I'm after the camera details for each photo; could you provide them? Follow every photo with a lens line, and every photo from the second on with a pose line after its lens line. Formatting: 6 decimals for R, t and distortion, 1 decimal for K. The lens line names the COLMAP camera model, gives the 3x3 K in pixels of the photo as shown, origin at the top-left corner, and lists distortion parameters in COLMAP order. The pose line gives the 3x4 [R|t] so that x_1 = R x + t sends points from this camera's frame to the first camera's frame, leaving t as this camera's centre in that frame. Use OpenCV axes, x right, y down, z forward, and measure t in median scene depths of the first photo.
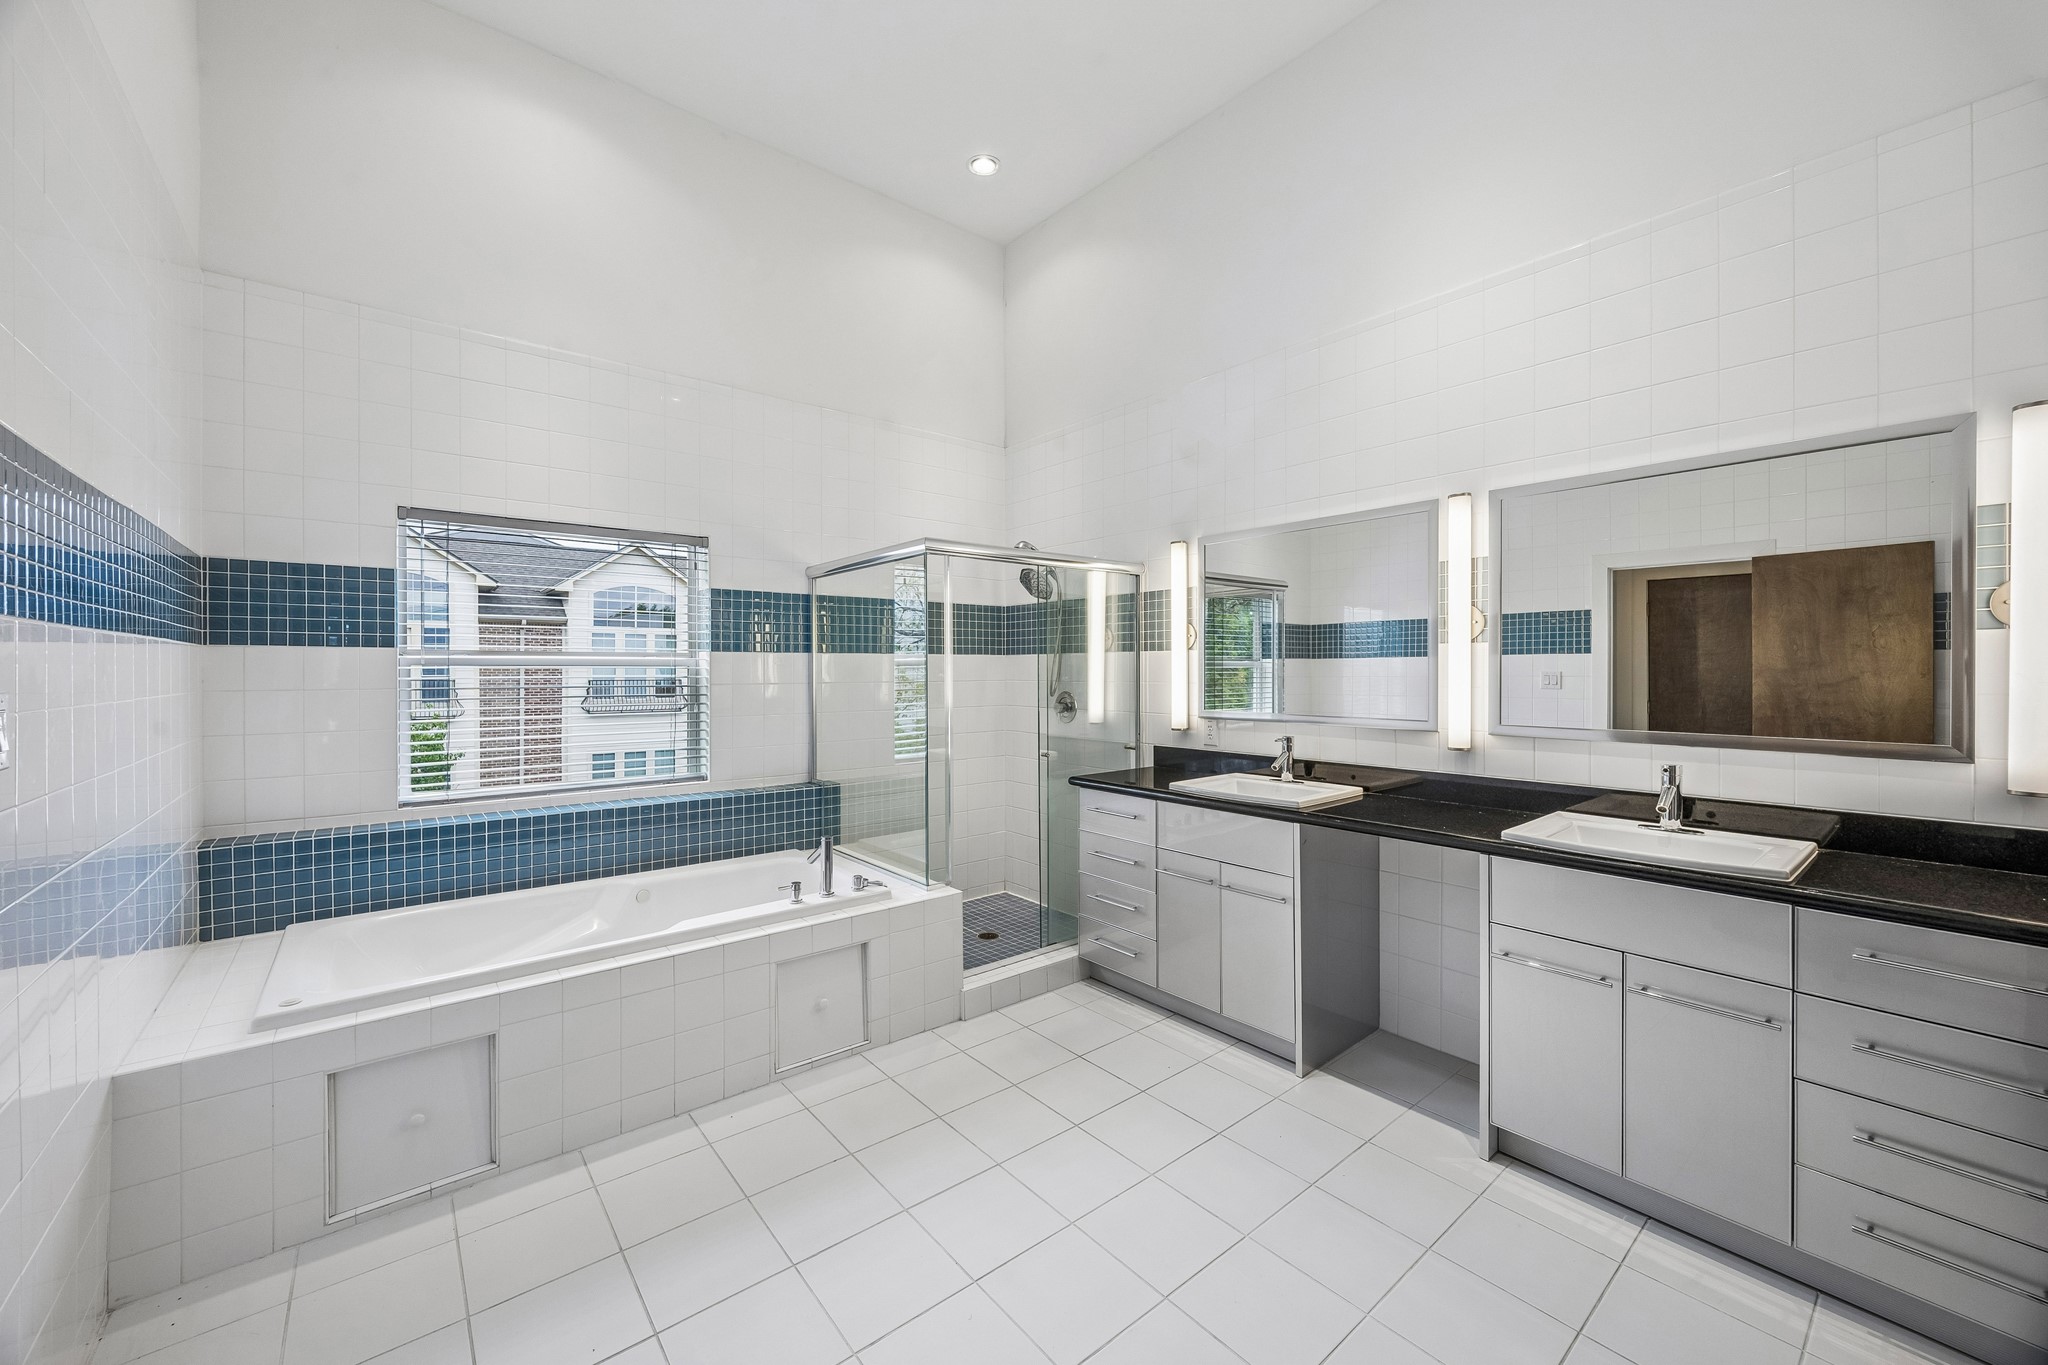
lens RADIAL K [[781.7, 0, 994.3], [0, 781.7, 665.3], [0, 0, 1]] dist [-0.000790, 0.000350]
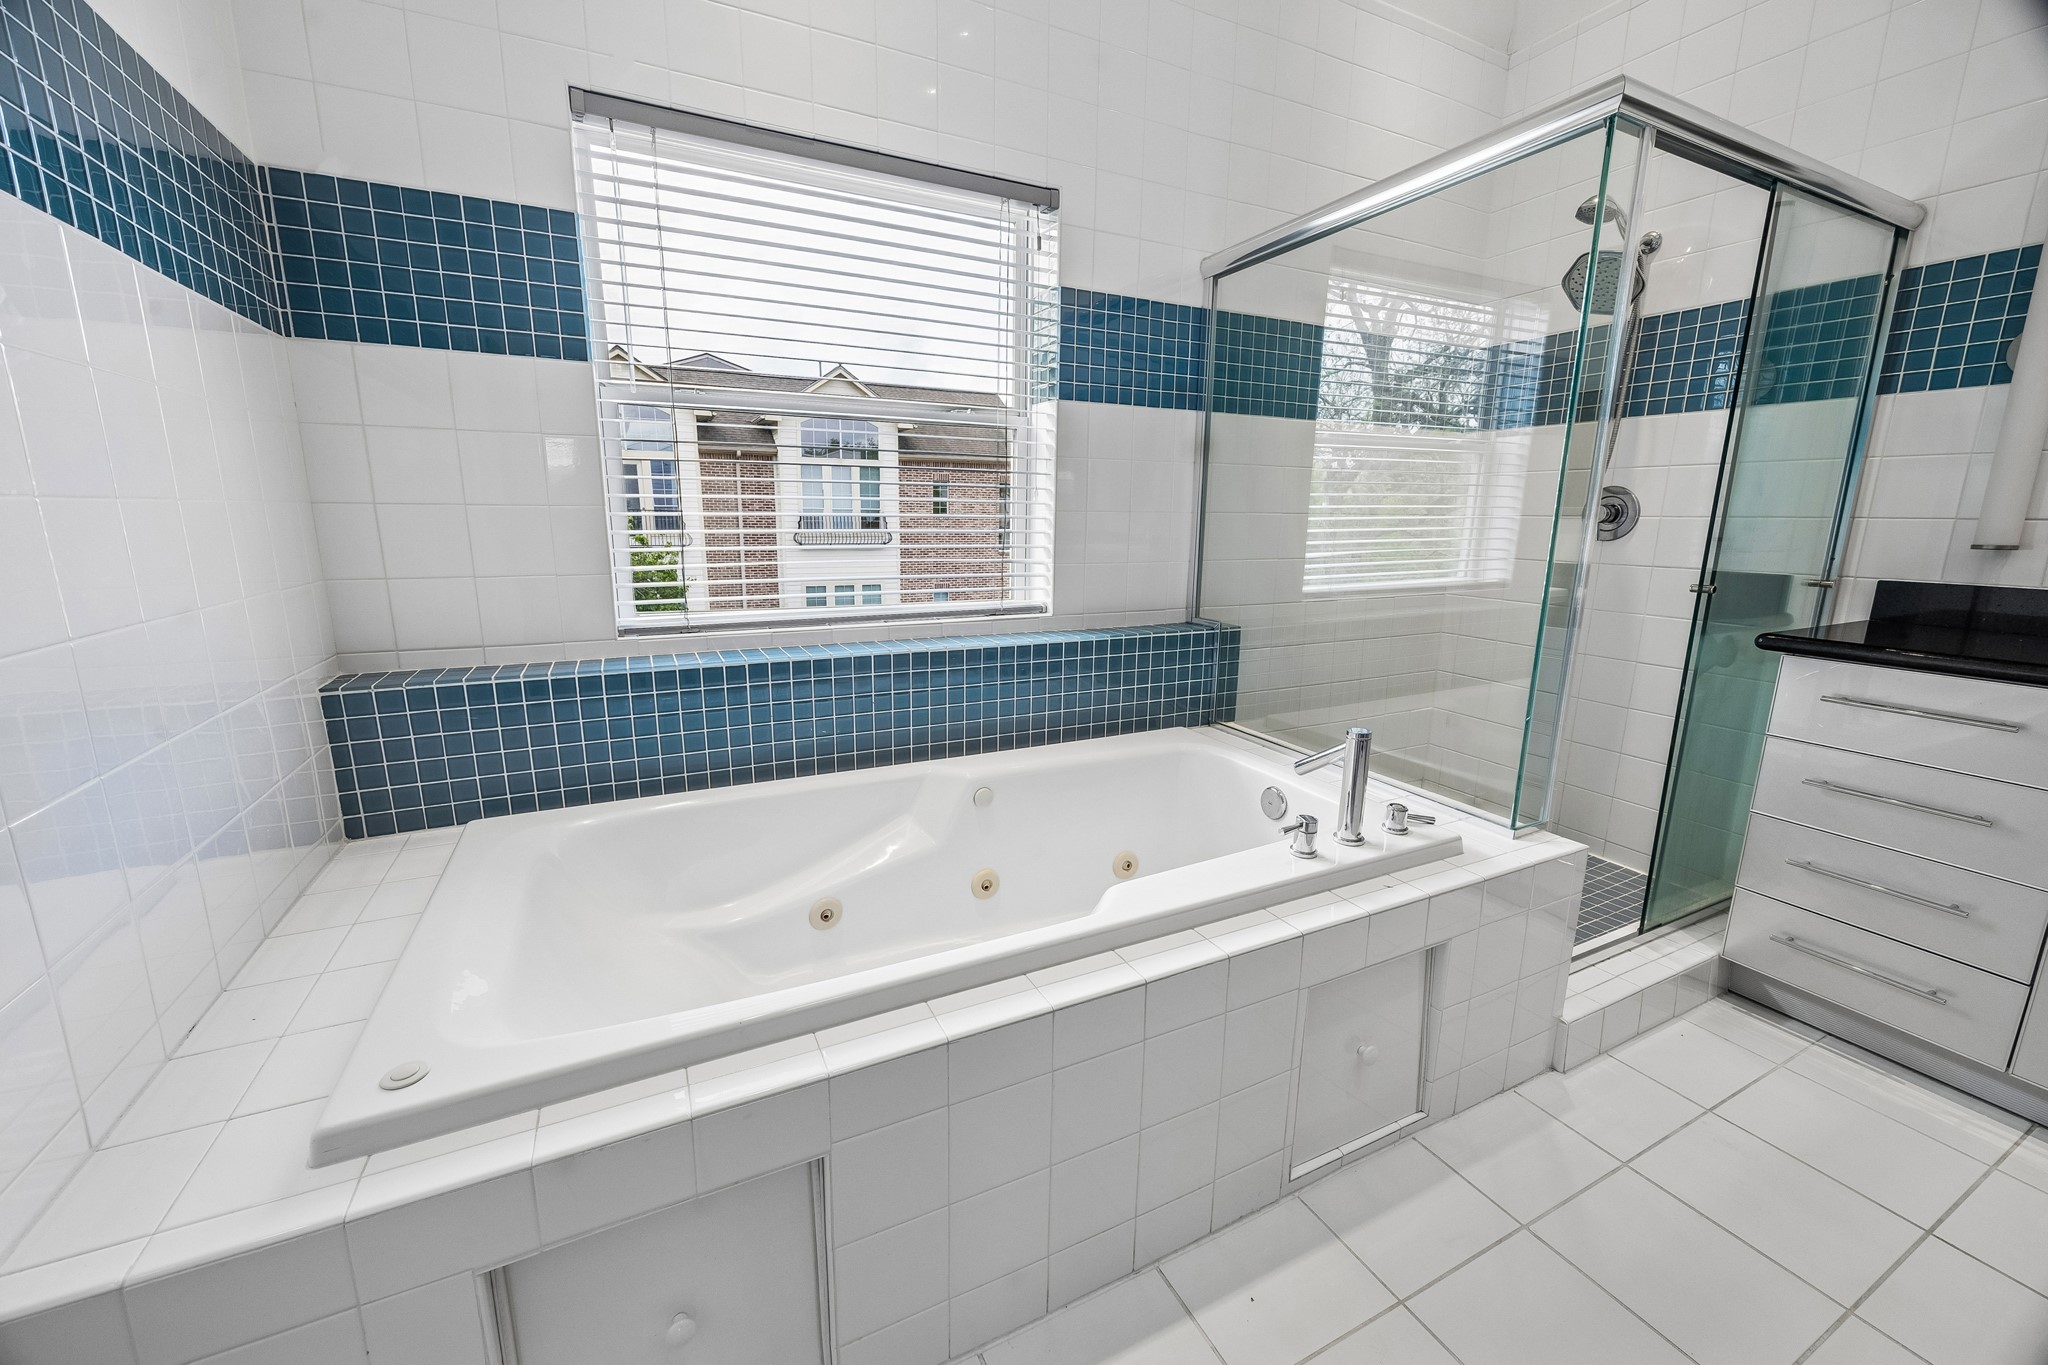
lens RADIAL K [[781.7, 0, 994.3], [0, 781.7, 665.3], [0, 0, 1]] dist [-0.000790, 0.000350]
pose [[0.973508, 0.054575, -0.222046, -0.331239], [-0.009543, 0.979950, 0.199016, 0.078250], [0.228455, -0.191624, 0.954509, 0.469109]]
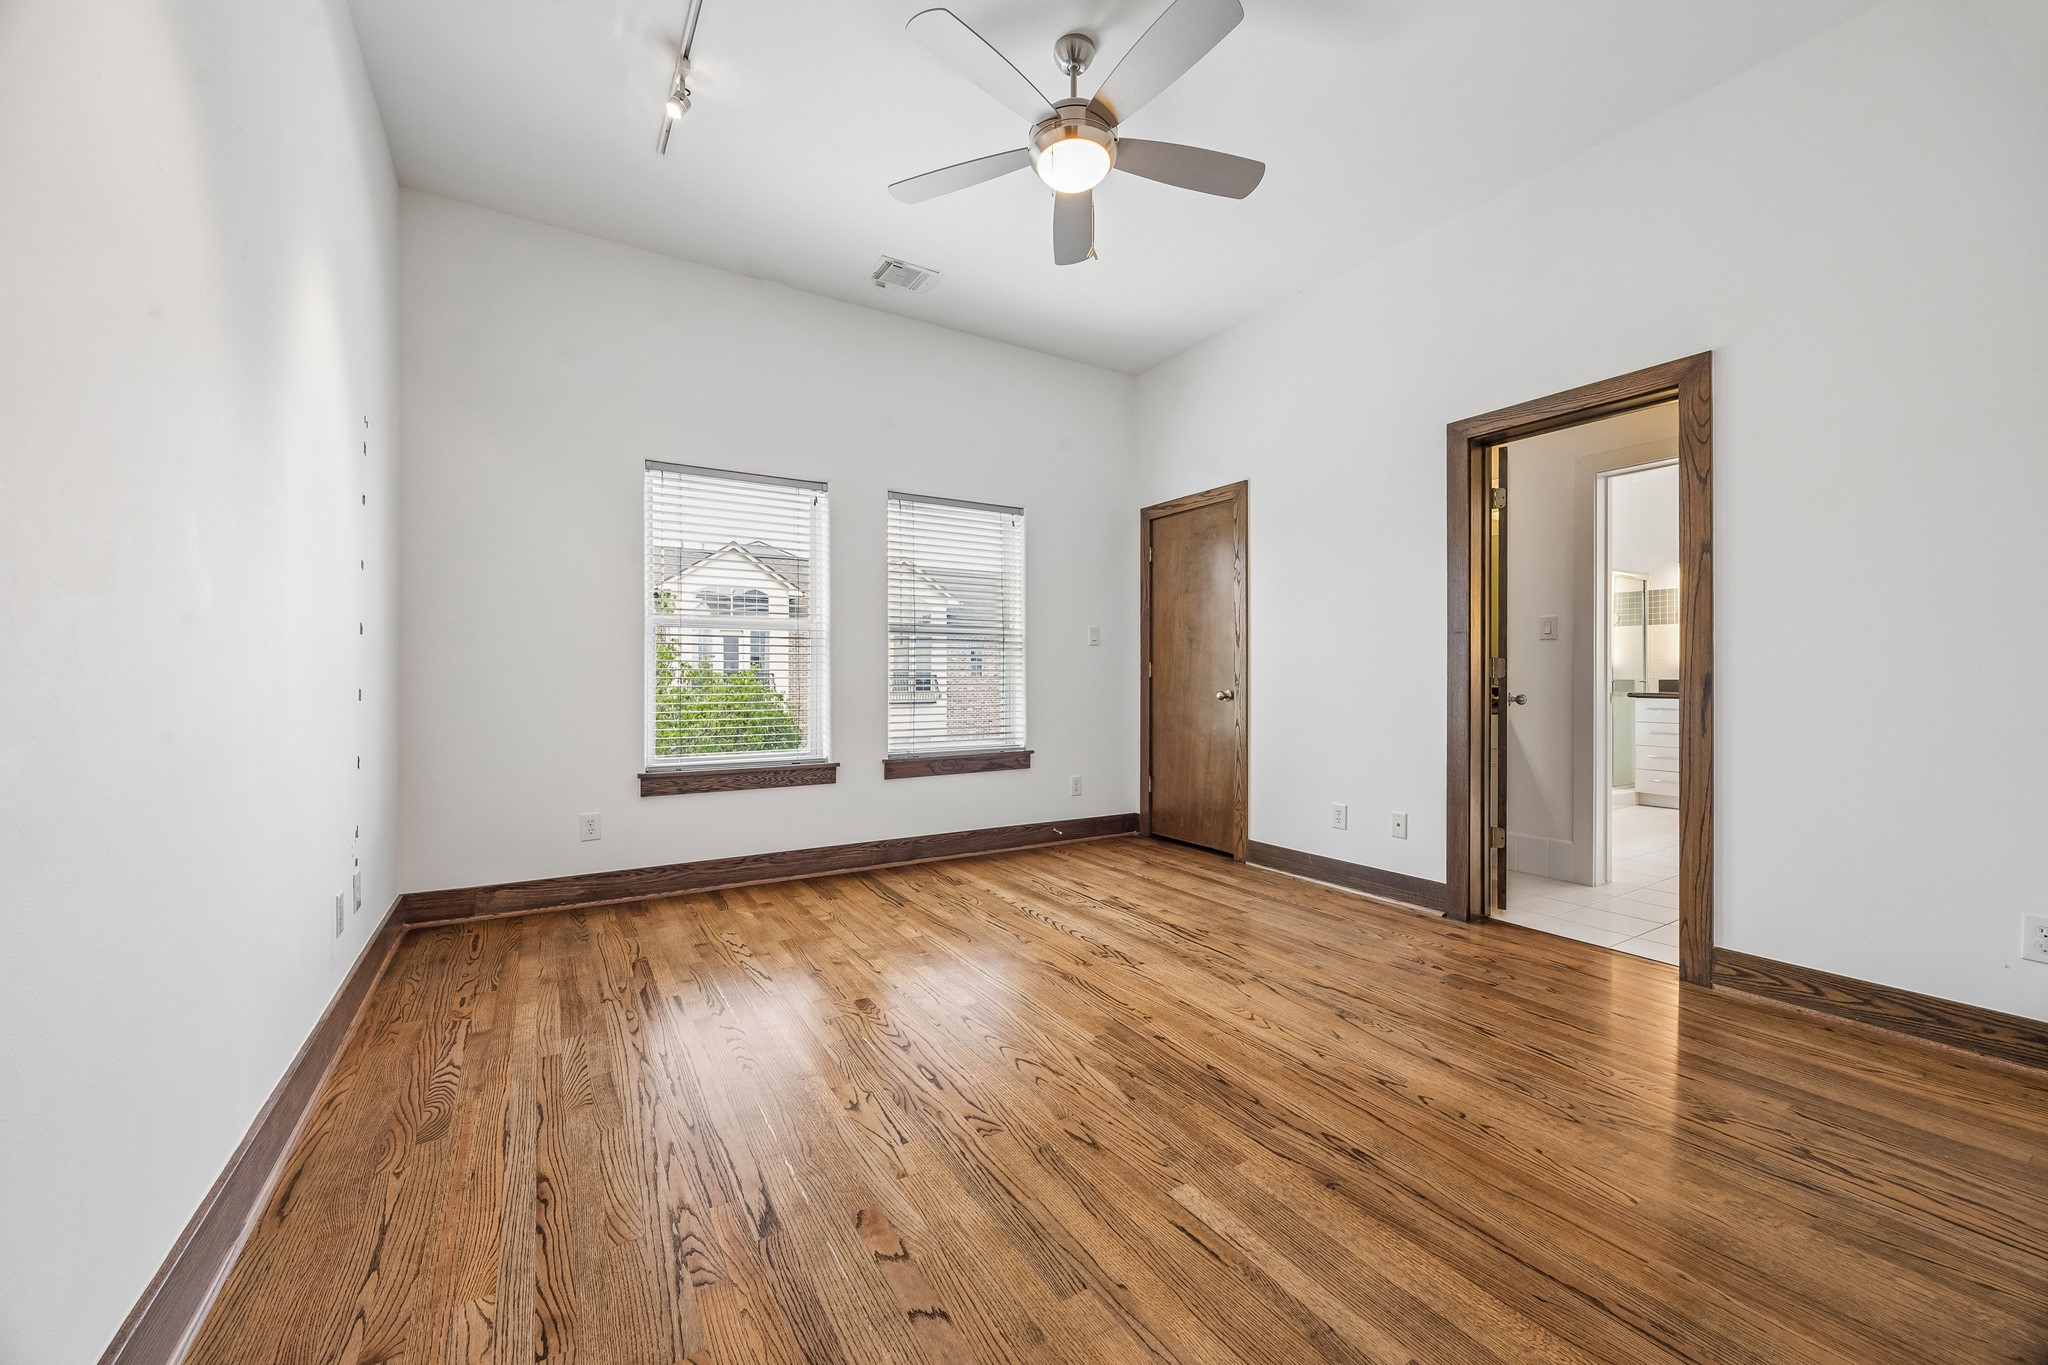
lens RADIAL K [[770.6, 0, 1017.7], [0, 770.6, 679.8], [0, 0, 1]] dist [-0.000992, -0.000188]
pose [[0.992791, 0.004823, -0.119759, -1.302465], [-0.003977, 0.999965, 0.007299, 0.125835], [0.119790, -0.006770, 0.992776, -1.113667]]
